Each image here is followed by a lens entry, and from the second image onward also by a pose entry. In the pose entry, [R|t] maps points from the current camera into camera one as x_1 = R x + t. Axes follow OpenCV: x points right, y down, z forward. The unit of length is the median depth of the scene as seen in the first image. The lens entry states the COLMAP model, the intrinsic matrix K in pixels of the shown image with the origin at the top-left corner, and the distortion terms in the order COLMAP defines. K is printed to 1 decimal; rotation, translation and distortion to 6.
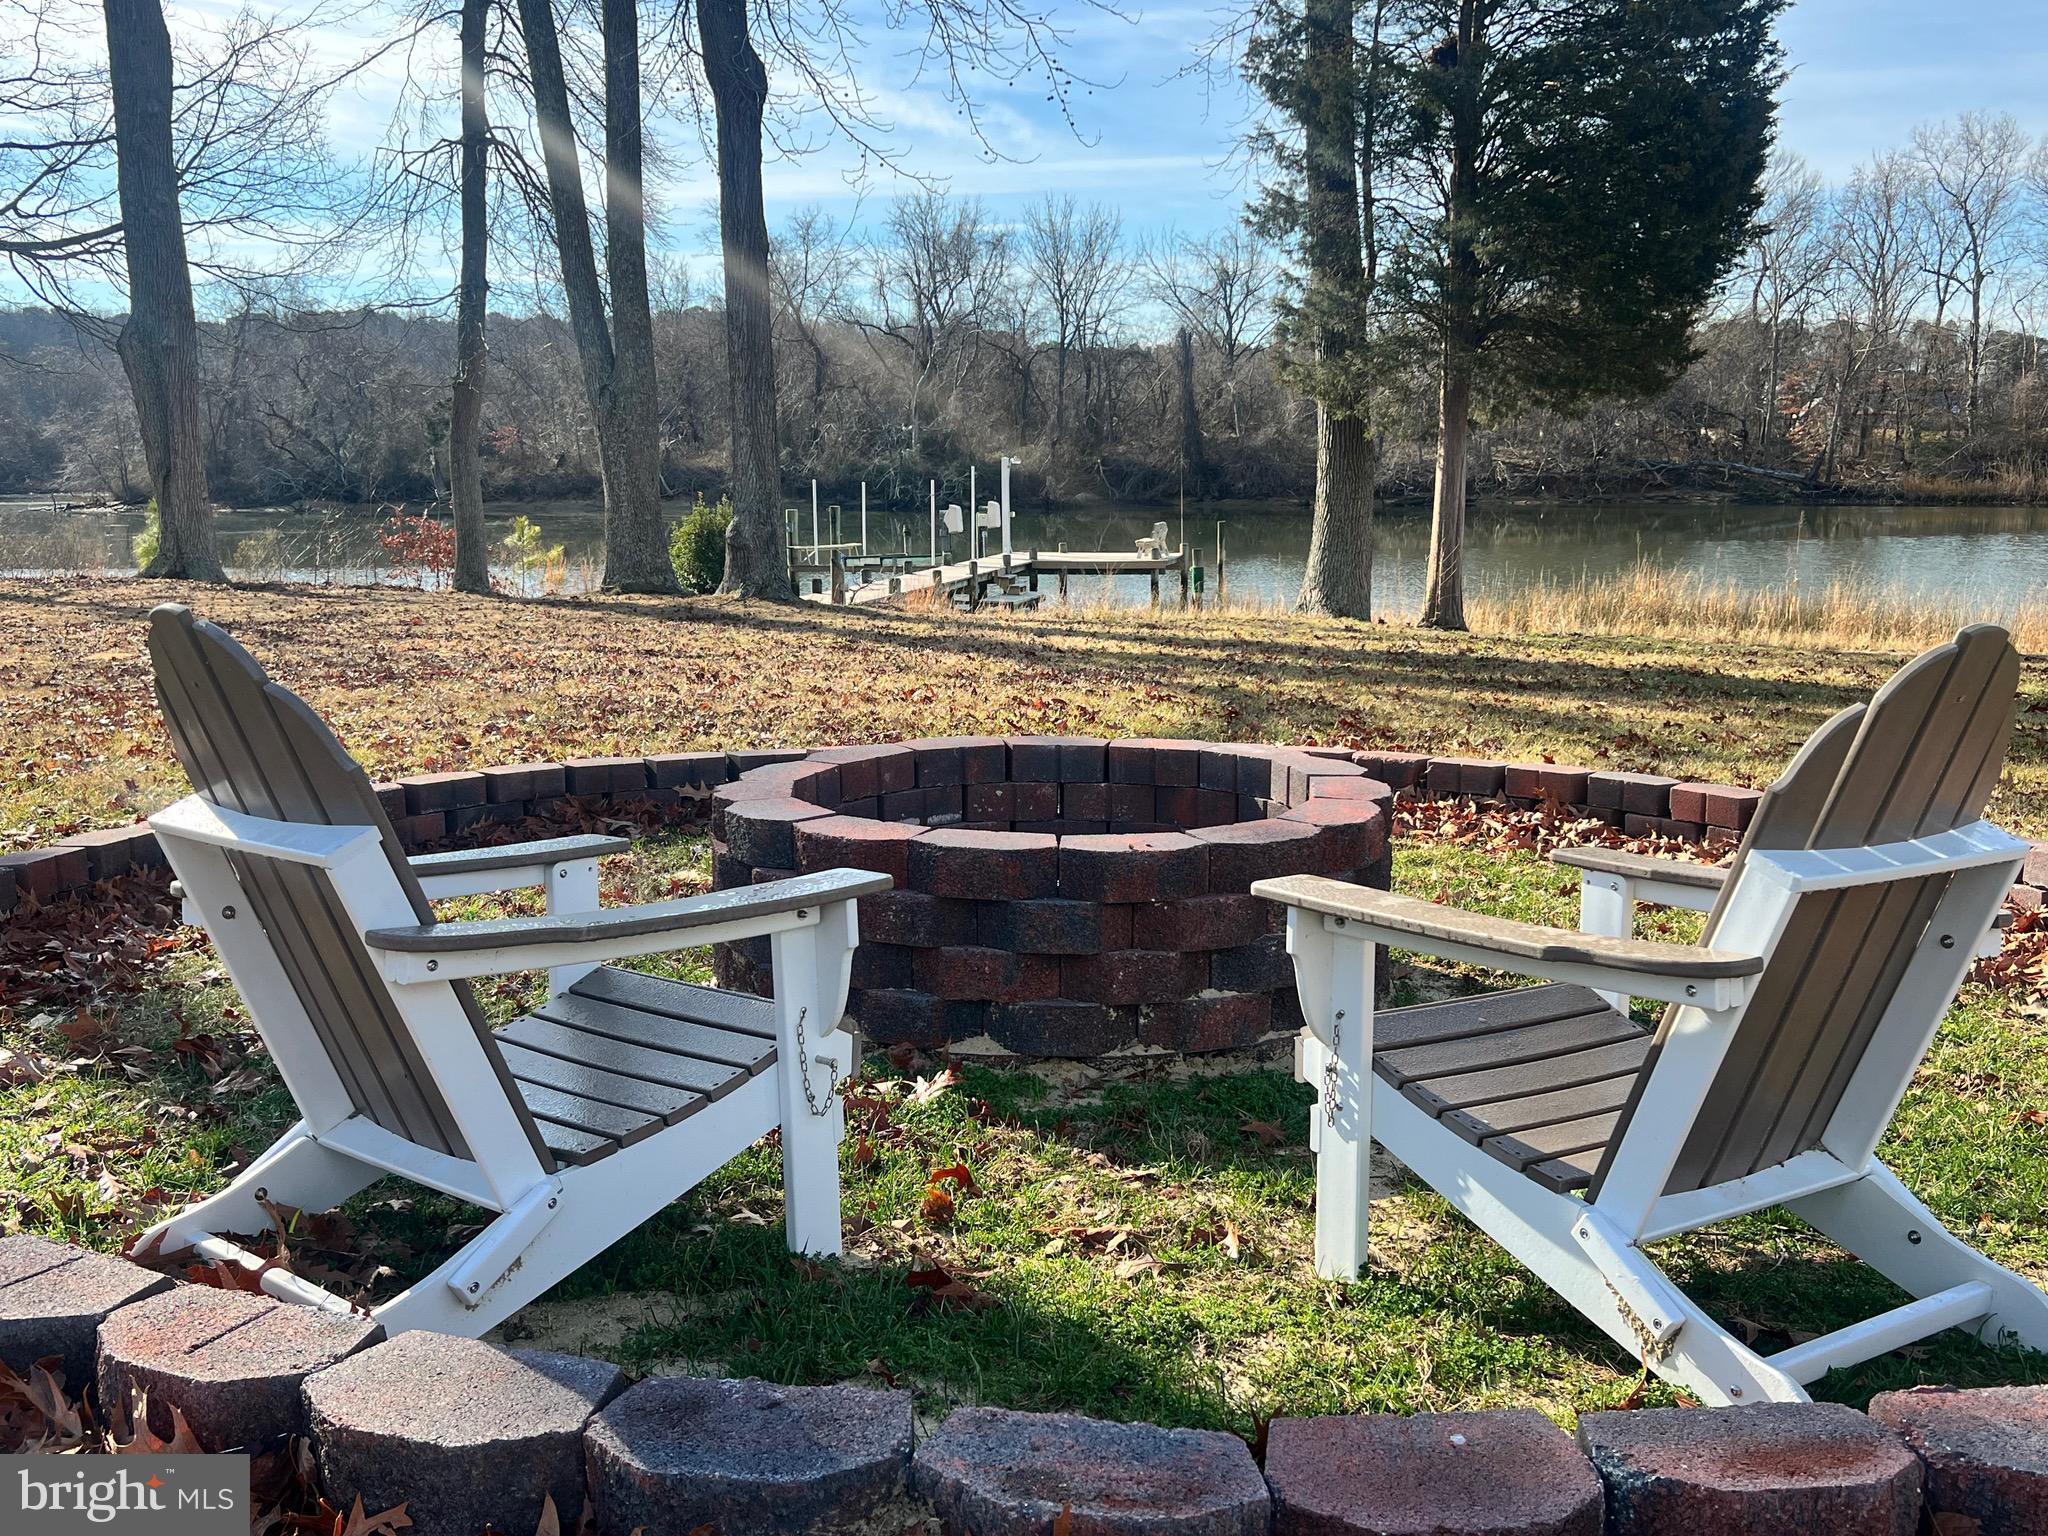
lens RADIAL K [[1851.9, 0, 1015.0], [0, 1851.9, 755.8], [0, 0, 1]] dist [0.022094, 0.000712]
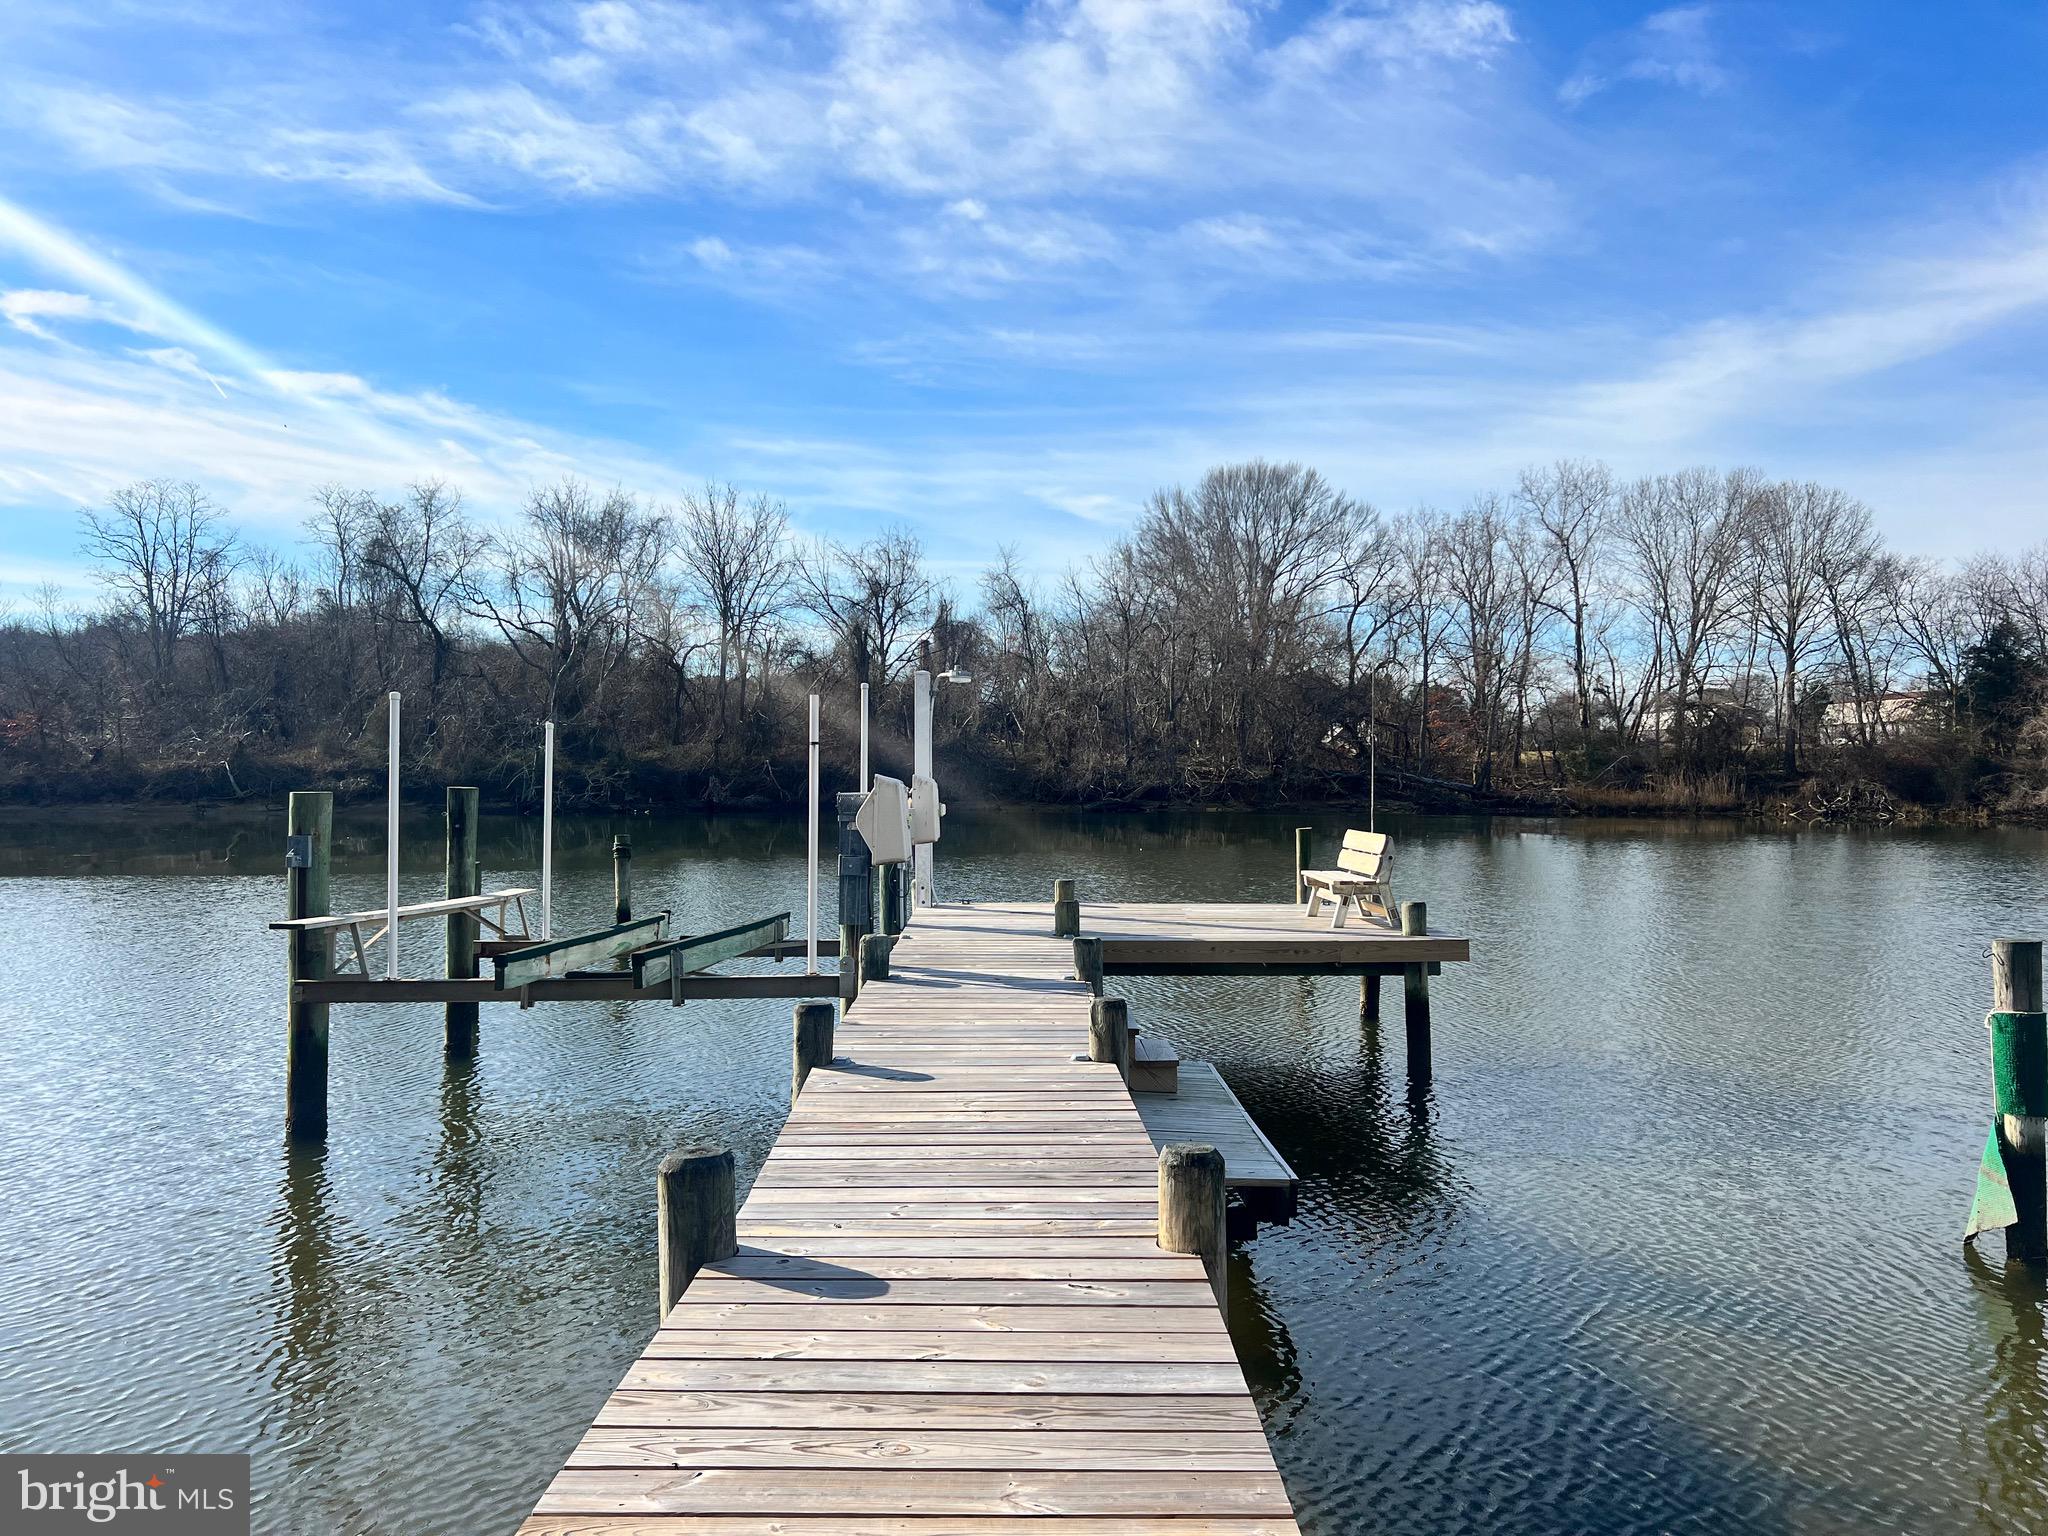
lens RADIAL K [[1520.7, 0, 1023.6], [0, 1520.7, 753.3], [0, 0, 1]] dist [0.059842, 0.001496]
pose [[0.967433, 0.014873, 0.252690, -0.020863], [0.030057, 0.984460, -0.173017, -0.028984], [-0.251337, 0.174977, 0.951952, 0.247353]]
